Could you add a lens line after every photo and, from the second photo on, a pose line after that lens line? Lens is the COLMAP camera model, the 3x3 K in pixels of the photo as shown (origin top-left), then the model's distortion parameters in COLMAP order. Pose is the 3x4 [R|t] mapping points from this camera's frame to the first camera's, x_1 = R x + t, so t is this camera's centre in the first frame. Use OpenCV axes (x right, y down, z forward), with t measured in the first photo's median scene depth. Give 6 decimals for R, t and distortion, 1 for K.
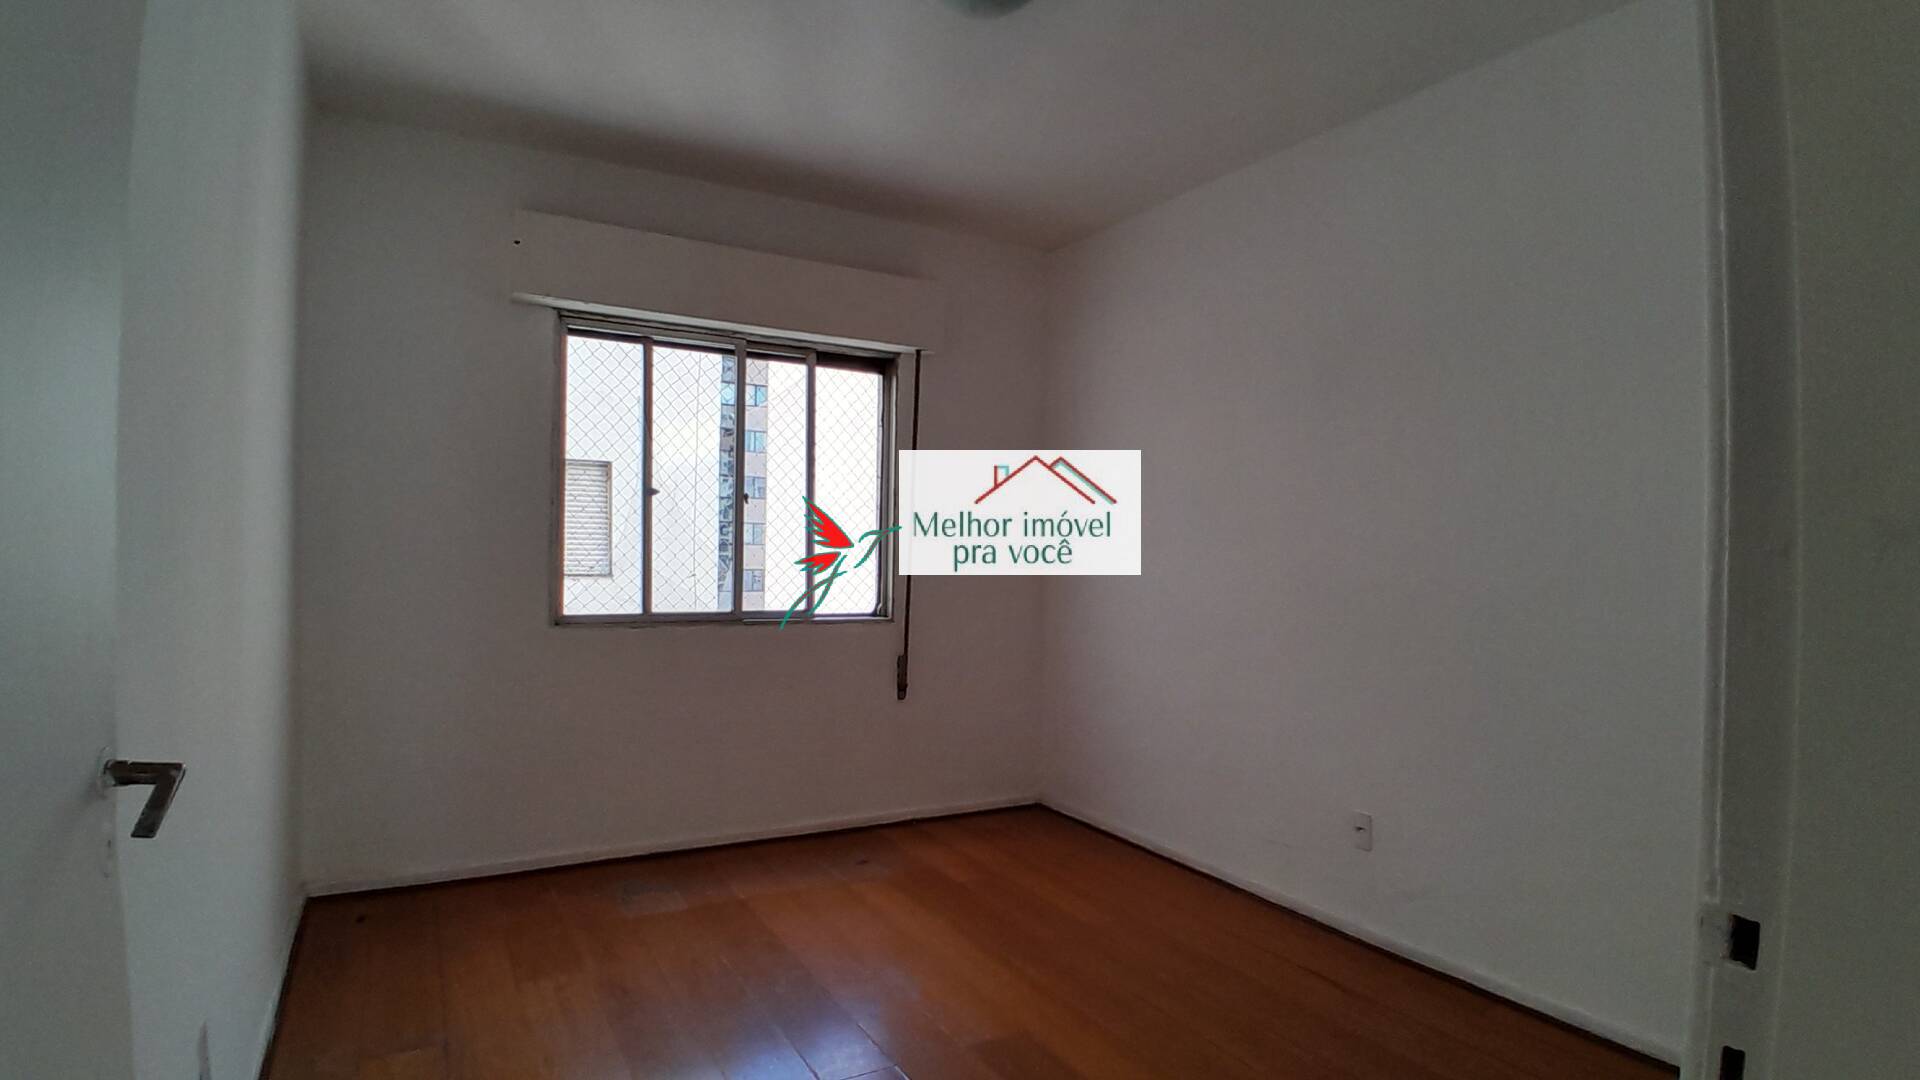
lens RADIAL K [[968.3, 0, 962.6], [0, 968.3, 560.1], [0, 0, 1]] dist [0.000188, 0.000036]
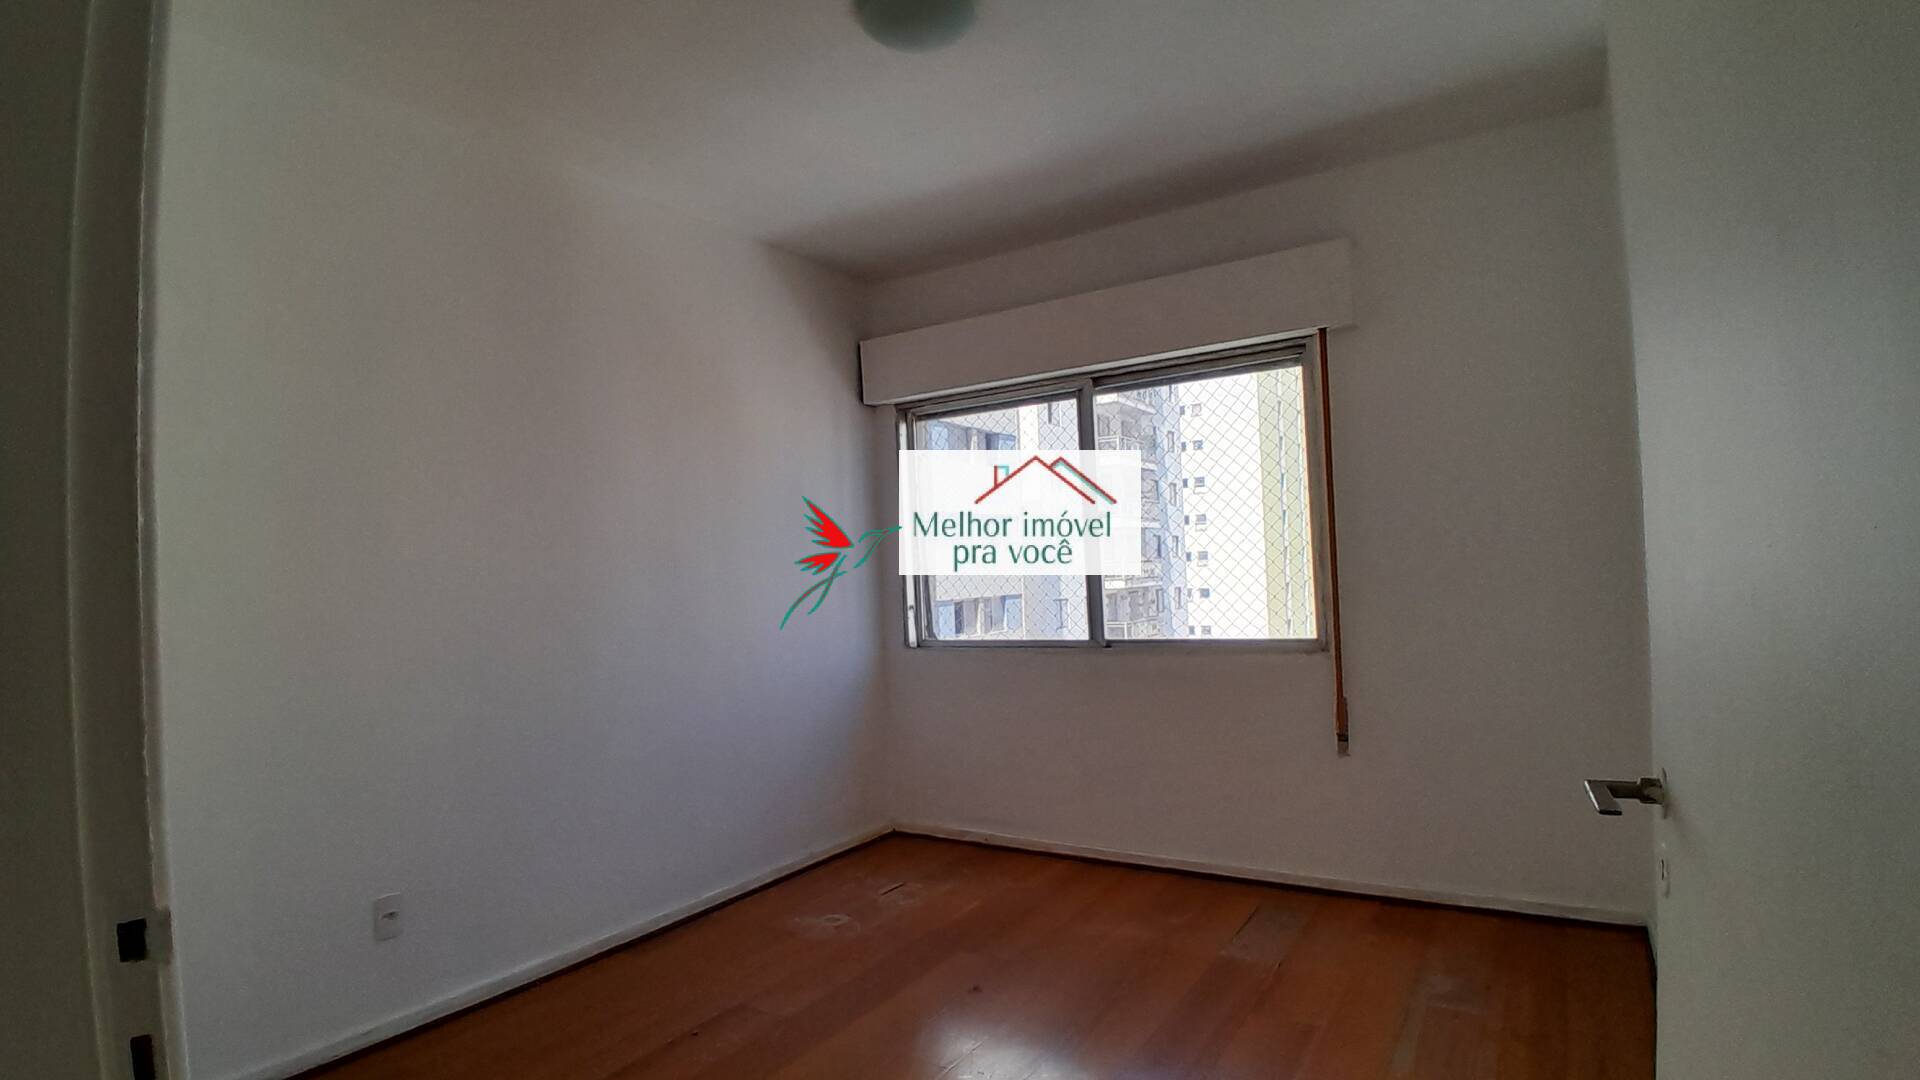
lens RADIAL K [[968.3, 0, 962.6], [0, 968.3, 560.1], [0, 0, 1]] dist [0.000188, 0.000036]
pose [[0.429781, -0.051469, -0.901465, 0.356690], [0.032959, 0.998603, -0.041302, 0.003821], [0.902332, -0.011961, 0.430877, 0.230166]]
